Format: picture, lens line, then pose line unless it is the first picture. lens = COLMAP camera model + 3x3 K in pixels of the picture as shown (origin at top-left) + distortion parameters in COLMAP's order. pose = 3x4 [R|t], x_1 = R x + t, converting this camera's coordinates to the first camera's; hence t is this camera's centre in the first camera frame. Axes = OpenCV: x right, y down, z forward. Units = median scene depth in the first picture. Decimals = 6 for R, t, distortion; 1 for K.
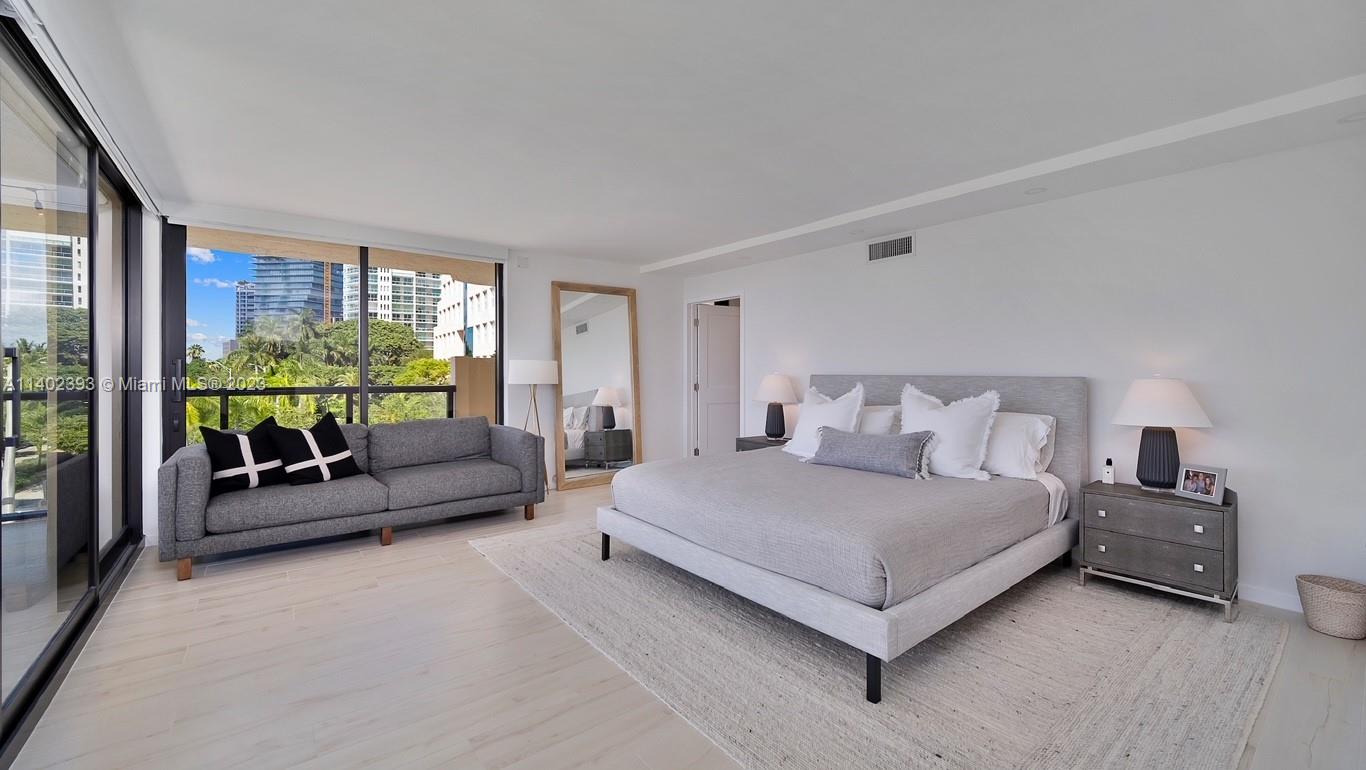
lens RADIAL K [[542.4, 0, 684.0], [0, 542.4, 367.8], [0, 0, 1]] dist [-0.000208, -0.000022]
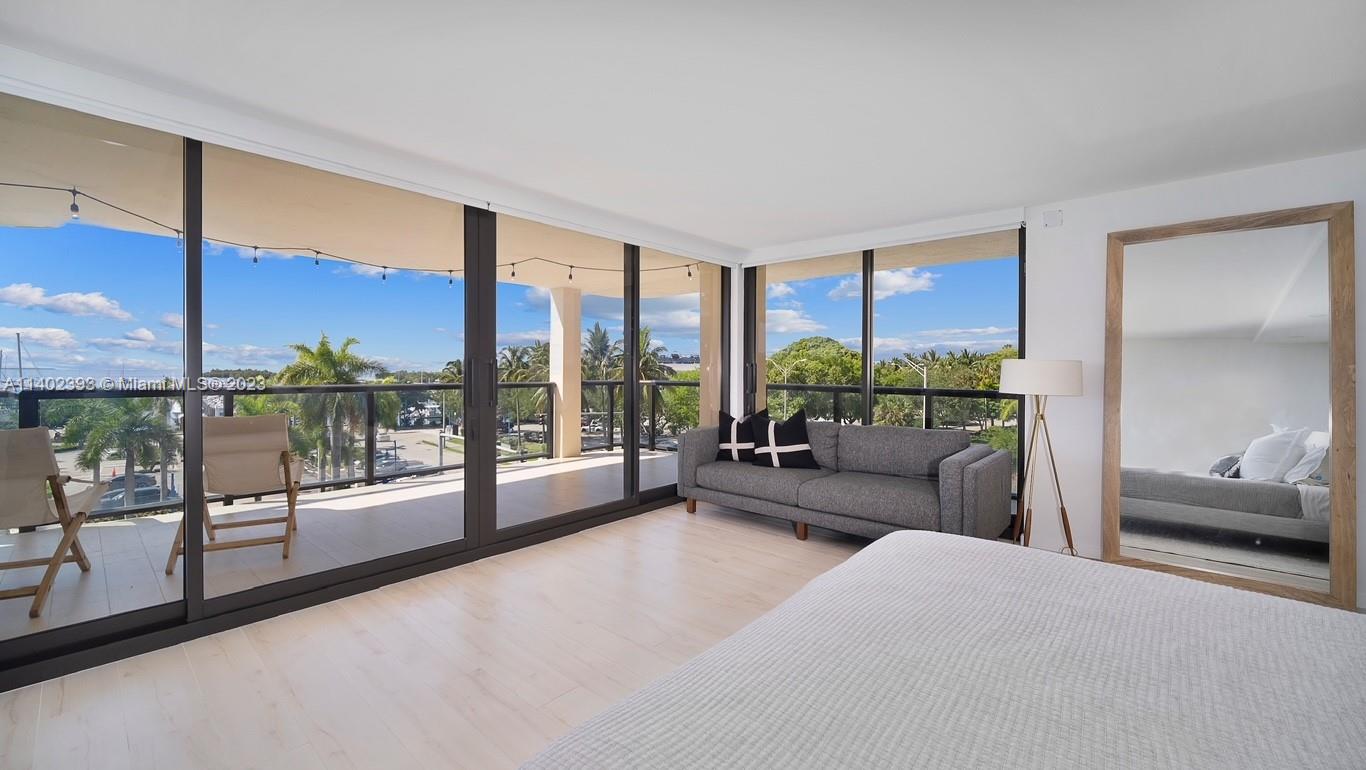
lens RADIAL K [[540.3, 0, 683.0], [0, 540.3, 385.0], [0, 0, 1]] dist [-0.000343, -0.000082]
pose [[0.193469, 0.027046, -0.980734, 0.421557], [-0.007525, 0.999631, 0.026083, 0.005416], [0.981078, 0.002334, 0.193601, 0.585433]]
